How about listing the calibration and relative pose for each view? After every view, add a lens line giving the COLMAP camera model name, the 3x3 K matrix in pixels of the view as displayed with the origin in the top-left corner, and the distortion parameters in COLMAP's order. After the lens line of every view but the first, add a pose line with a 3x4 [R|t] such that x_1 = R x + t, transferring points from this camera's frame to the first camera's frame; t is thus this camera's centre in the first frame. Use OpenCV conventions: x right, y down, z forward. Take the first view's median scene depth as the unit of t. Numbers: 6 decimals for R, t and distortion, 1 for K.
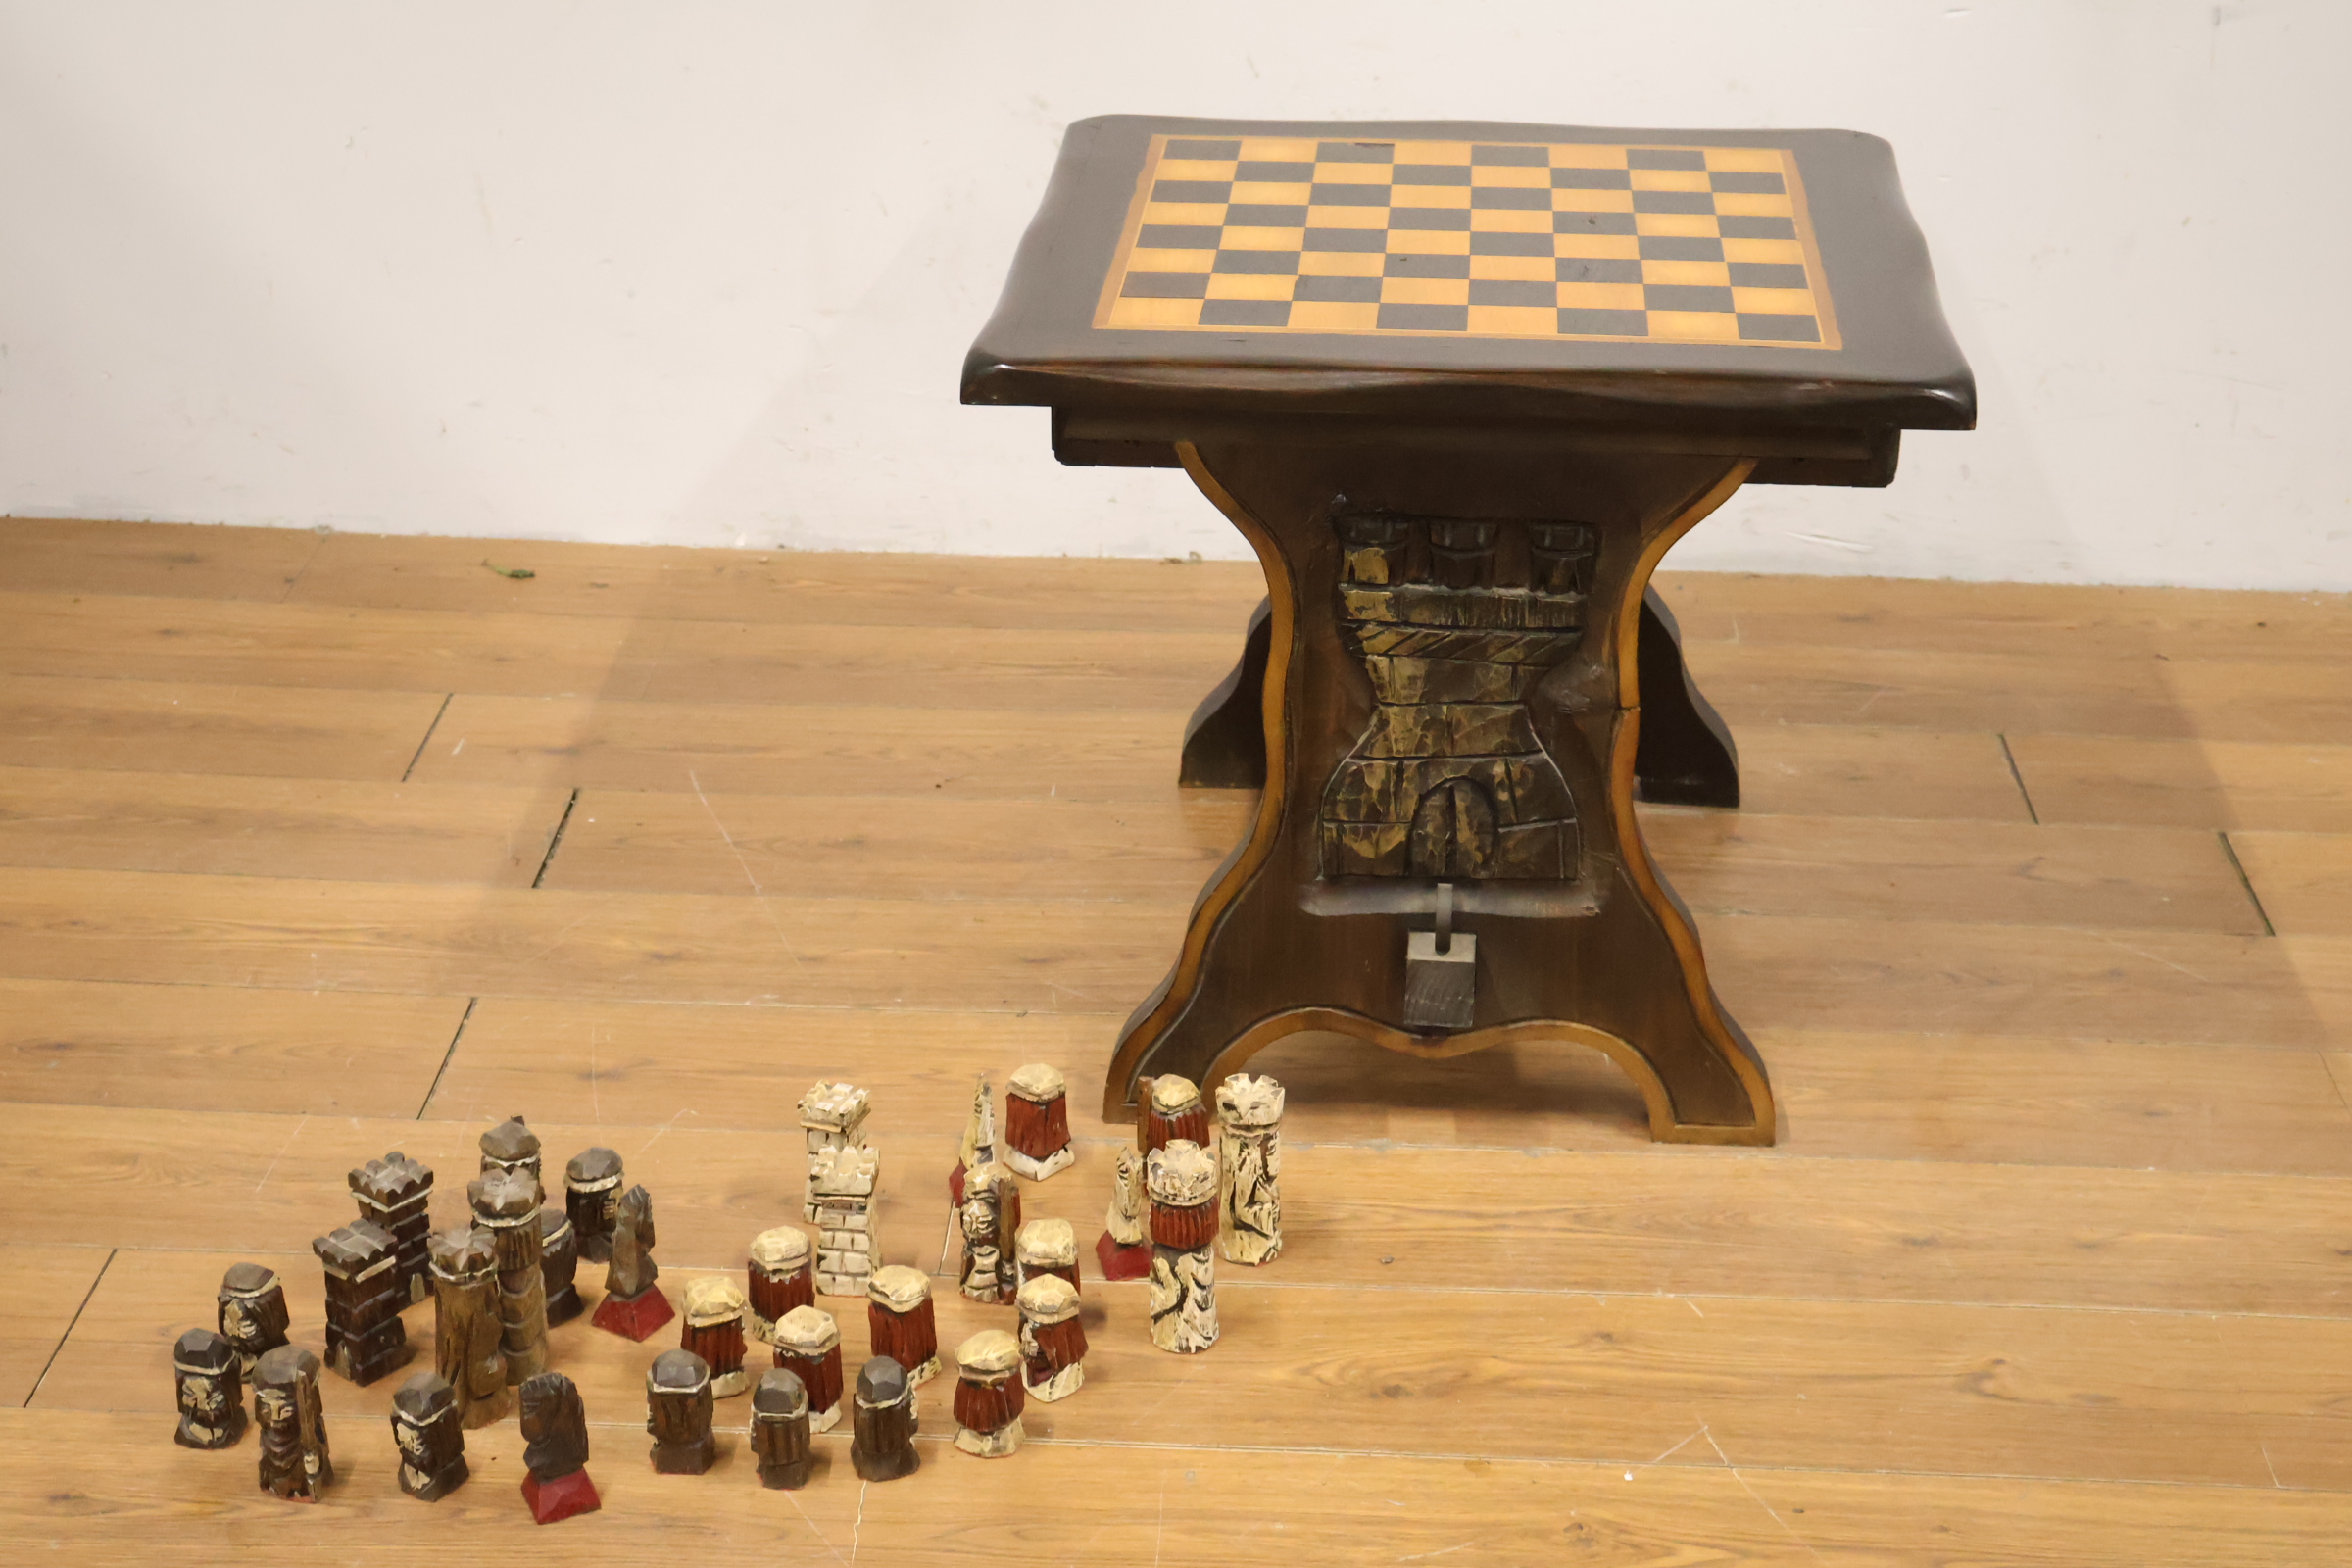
lens RADIAL K [[3720.4, 0, 1186.3], [0, 3720.4, 782.0], [0, 0, 1]] dist [0.011256, 0.000000]
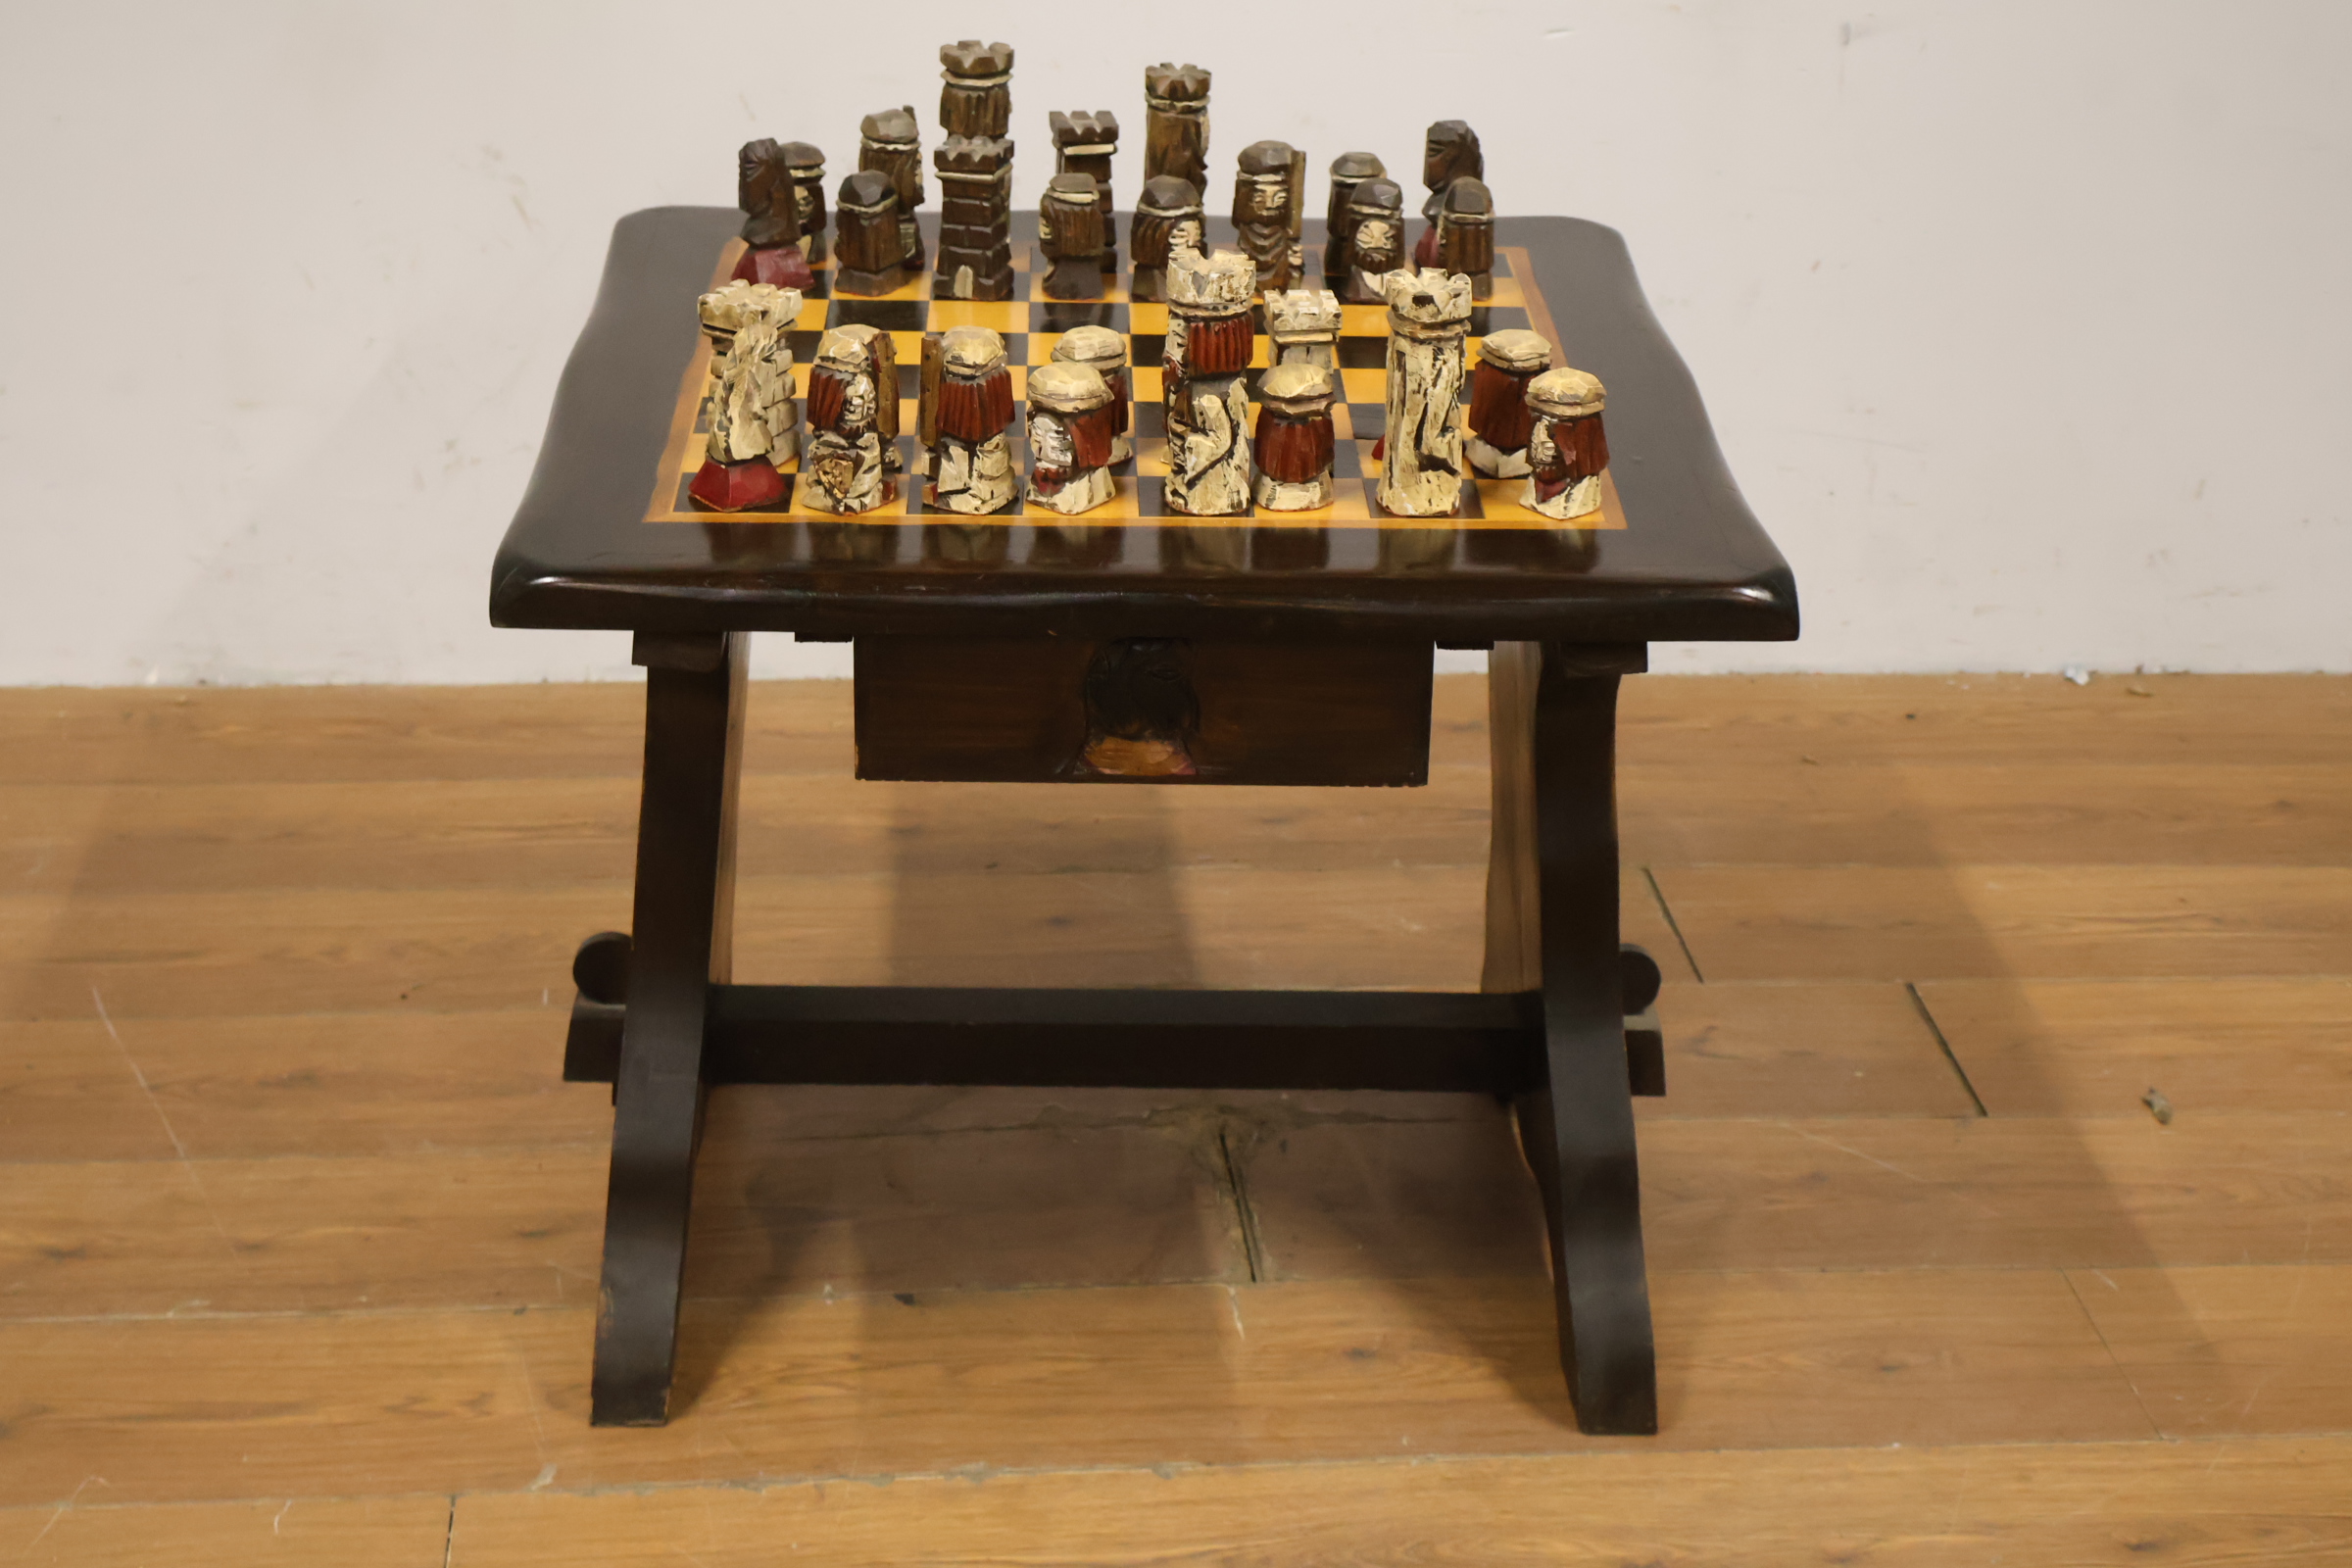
lens RADIAL K [[3720.4, 0, 1172.7], [0, 3720.4, 777.9], [0, 0, 1]] dist [0.011256, 0.000000]
pose [[0.990060, -0.039672, 0.134935, -0.008662], [0.038142, 0.999176, 0.013901, -0.061674], [-0.135375, -0.008617, 0.990757, 0.188516]]
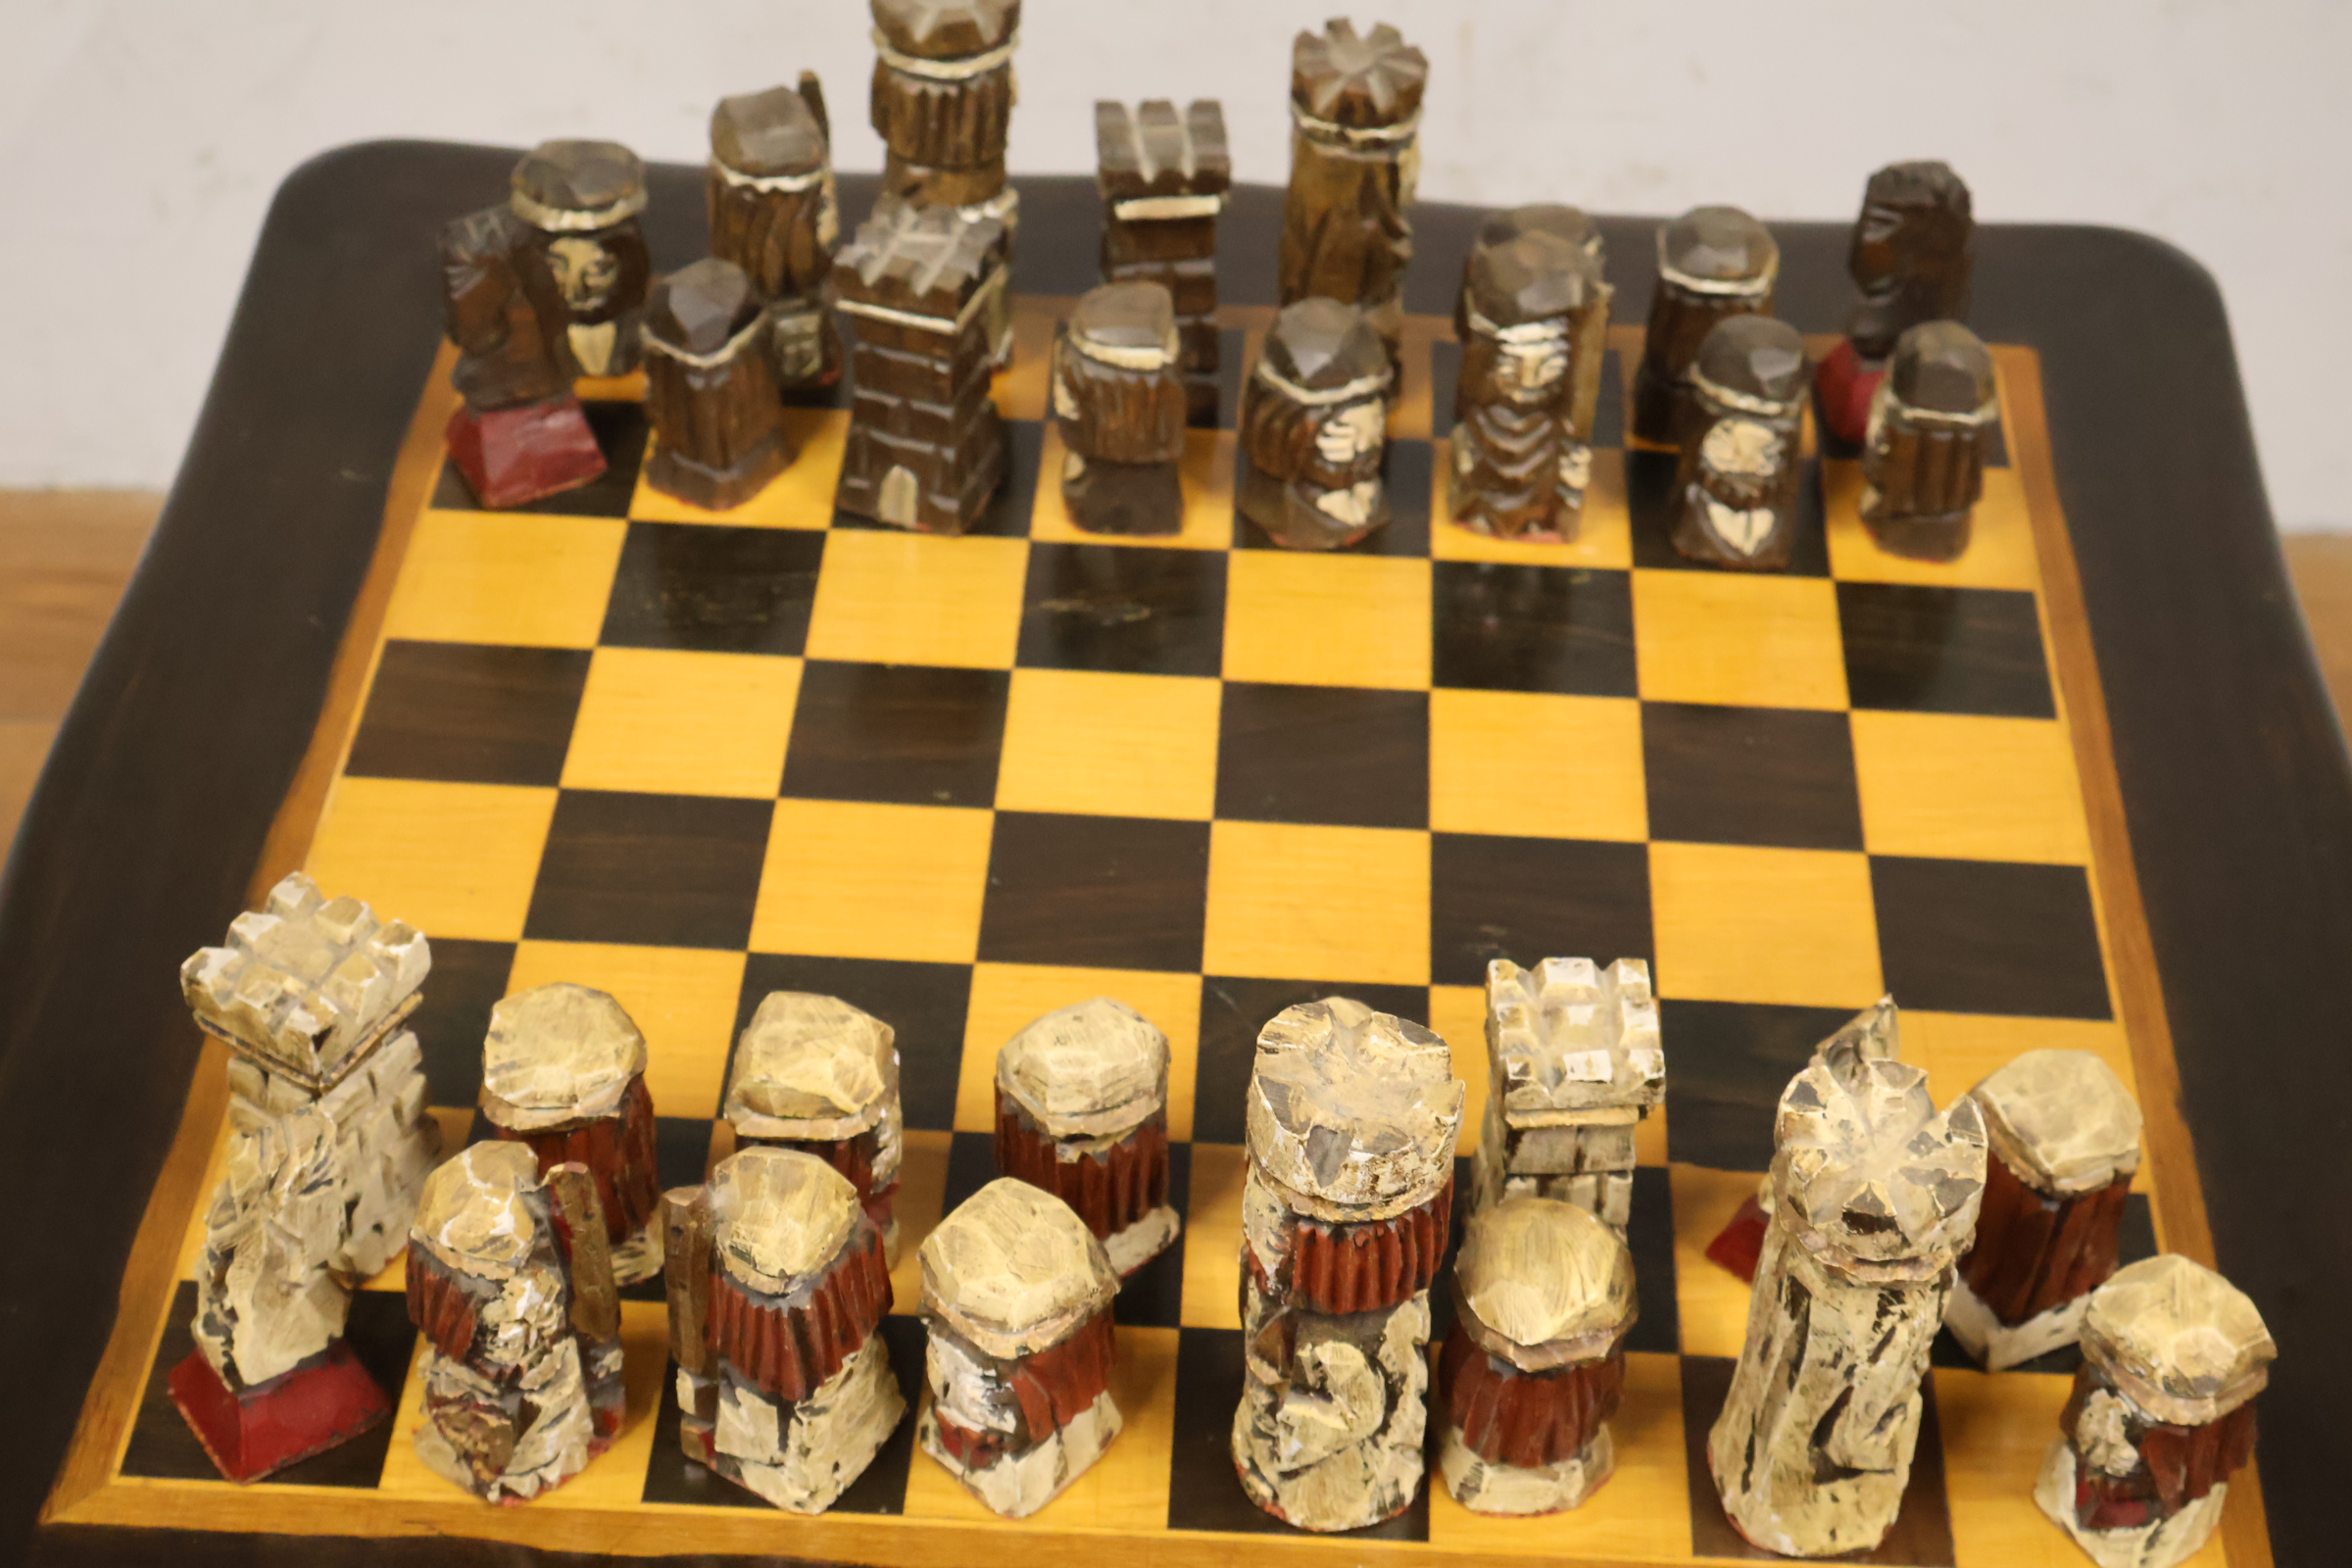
lens RADIAL K [[3720.4, 0, 1164.8], [0, 3720.4, 803.0], [0, 0, 1]] dist [0.011256, 0.000000]
pose [[0.997738, -0.019302, 0.064389, 0.064167], [-0.001733, 0.950180, 0.311696, -0.259540], [-0.067198, -0.311103, 0.947998, 0.618840]]
